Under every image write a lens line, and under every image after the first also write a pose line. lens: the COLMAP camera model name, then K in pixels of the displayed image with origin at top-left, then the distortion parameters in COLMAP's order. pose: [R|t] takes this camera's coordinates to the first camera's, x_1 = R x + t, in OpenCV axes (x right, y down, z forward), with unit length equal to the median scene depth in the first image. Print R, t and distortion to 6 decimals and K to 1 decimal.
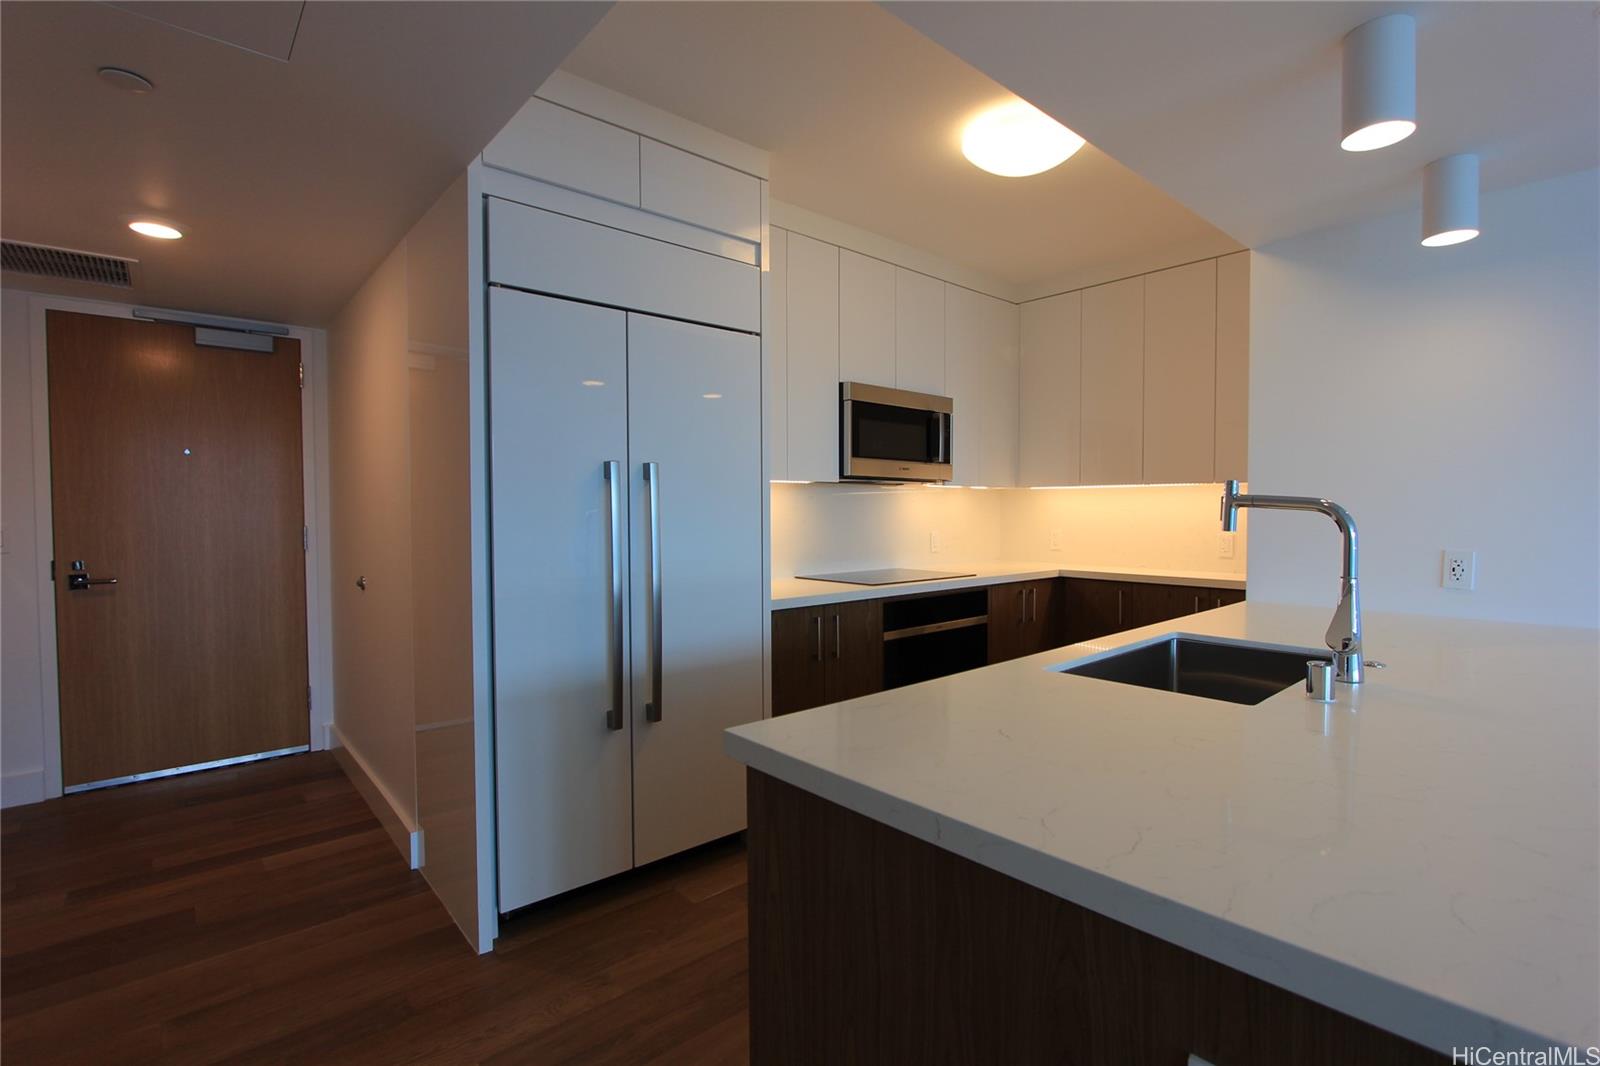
lens RADIAL K [[740.1, 0, 892.7], [0, 740.1, 531.8], [0, 0, 1]] dist [-0.000624, -0.015943]
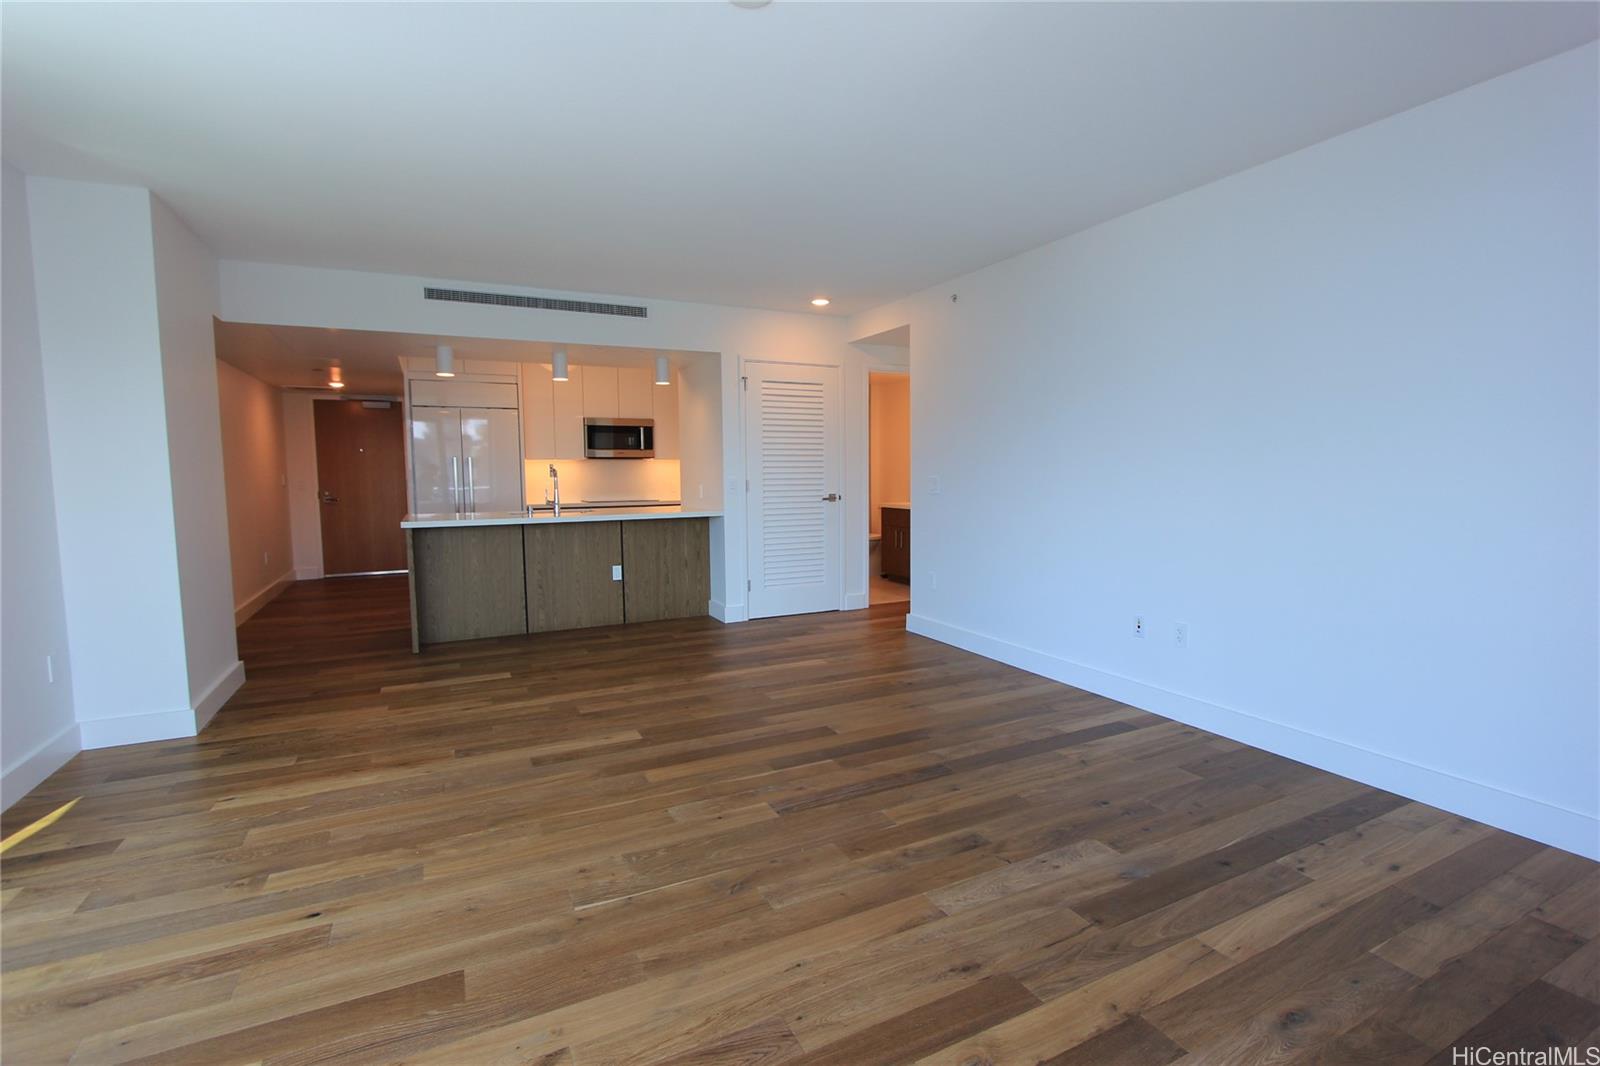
lens RADIAL K [[742.6, 0, 820.7], [0, 742.6, 531.6], [0, 0, 1]] dist [-0.001427, -0.000424]
pose [[0.955610, 0.025898, -0.293495, 1.346171], [-0.009063, 0.998242, 0.058578, 0.013912], [0.294496, -0.053318, 0.954164, -1.036793]]
